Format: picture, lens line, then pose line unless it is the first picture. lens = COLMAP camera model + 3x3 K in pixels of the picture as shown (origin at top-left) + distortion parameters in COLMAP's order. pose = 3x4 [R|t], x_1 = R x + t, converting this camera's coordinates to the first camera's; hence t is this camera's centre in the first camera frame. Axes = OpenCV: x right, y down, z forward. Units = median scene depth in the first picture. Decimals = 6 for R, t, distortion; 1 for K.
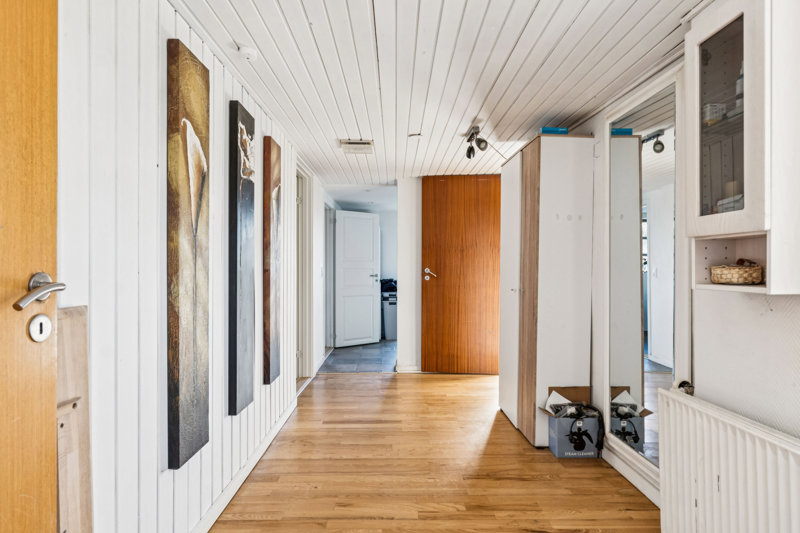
lens RADIAL K [[443.5, 0, 399.5], [0, 443.5, 264.6], [0, 0, 1]] dist [0.004997, -0.002215]
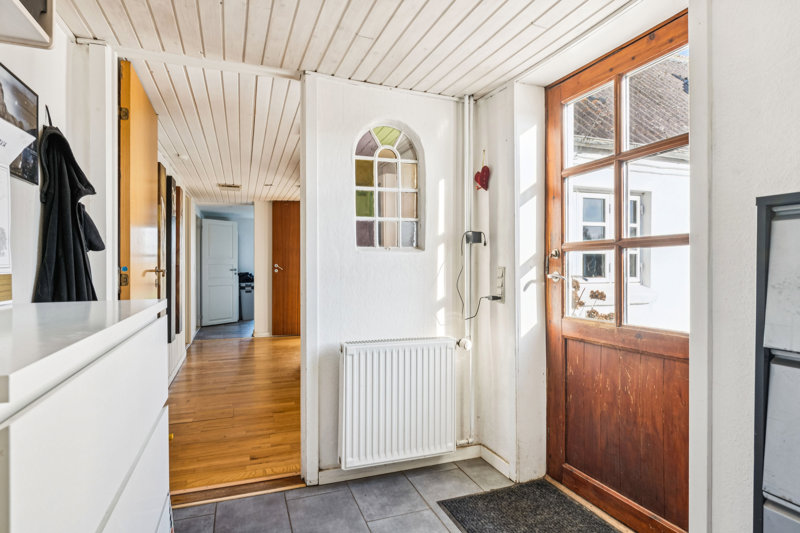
lens RADIAL K [[443.5, 0, 402.7], [0, 443.5, 263.7], [0, 0, 1]] dist [0.004997, -0.002215]
pose [[0.943517, -0.001023, 0.331323, -0.024931], [-0.001515, 0.999971, 0.007403, -0.003981], [-0.331322, -0.007487, 0.943488, -0.445877]]
